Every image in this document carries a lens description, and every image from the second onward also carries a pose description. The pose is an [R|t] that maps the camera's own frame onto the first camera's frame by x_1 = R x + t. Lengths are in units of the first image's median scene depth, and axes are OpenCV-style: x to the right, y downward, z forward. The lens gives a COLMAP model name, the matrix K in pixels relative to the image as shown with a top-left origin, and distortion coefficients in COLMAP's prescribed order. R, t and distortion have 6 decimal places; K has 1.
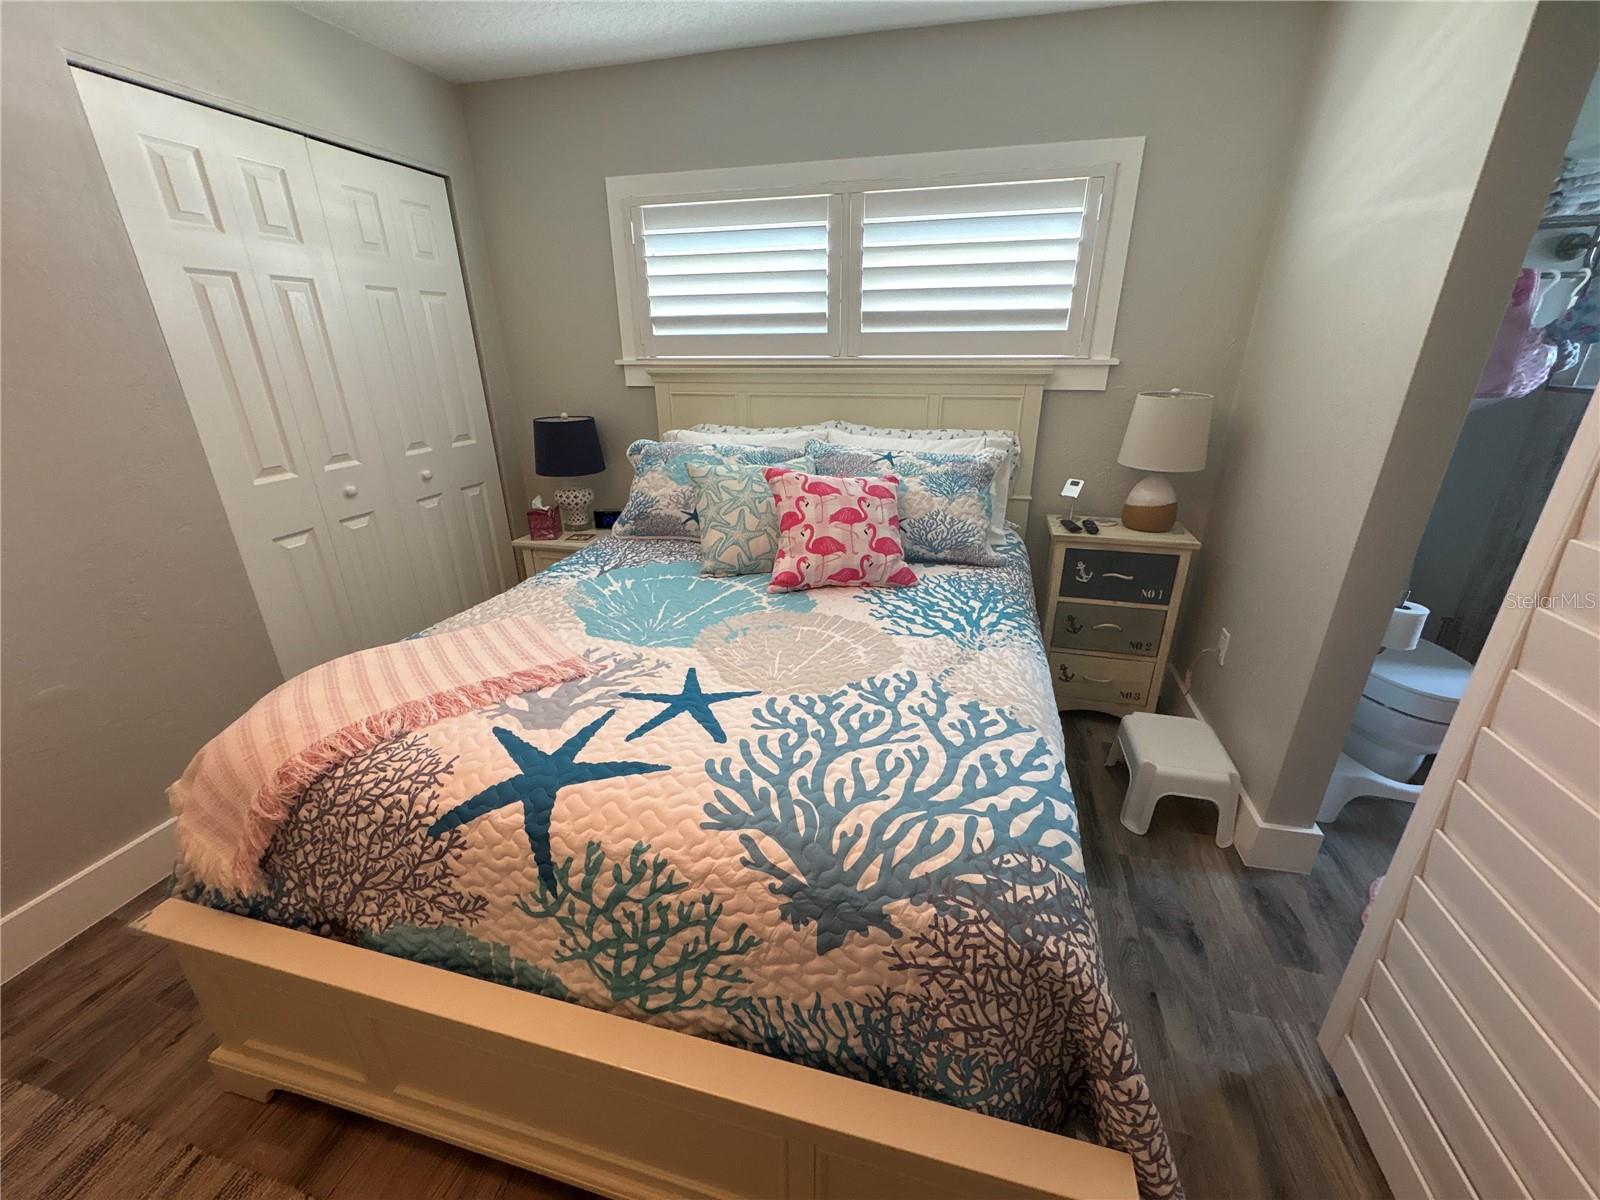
lens RADIAL K [[639.6, 0, 806.9], [0, 639.6, 600.8], [0, 0, 1]] dist [-0.001558, 0.000588]
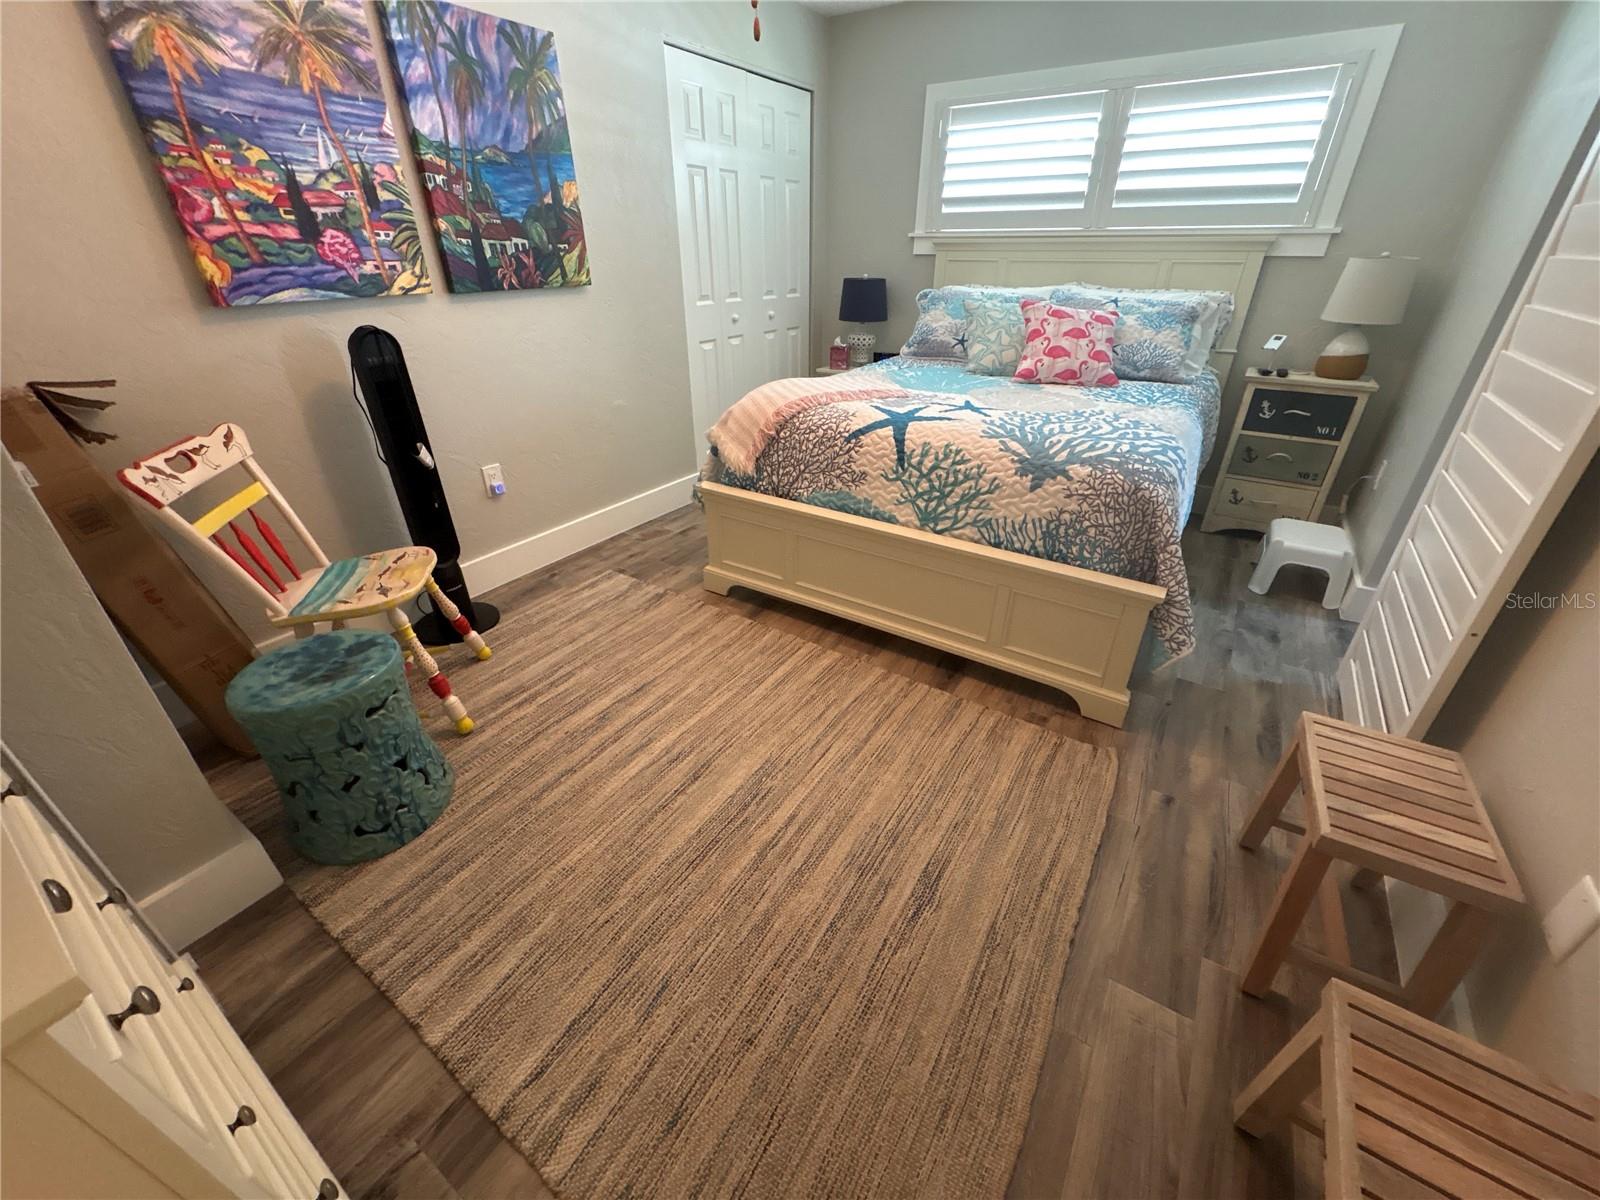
lens RADIAL K [[639.6, 0, 802.2], [0, 639.6, 600.0], [0, 0, 1]] dist [-0.001558, 0.000588]
pose [[0.946682, 0.162257, -0.278325, -0.023935], [-0.127464, 0.982059, 0.138968, 0.344703], [0.295881, -0.096082, 0.950380, -0.641586]]
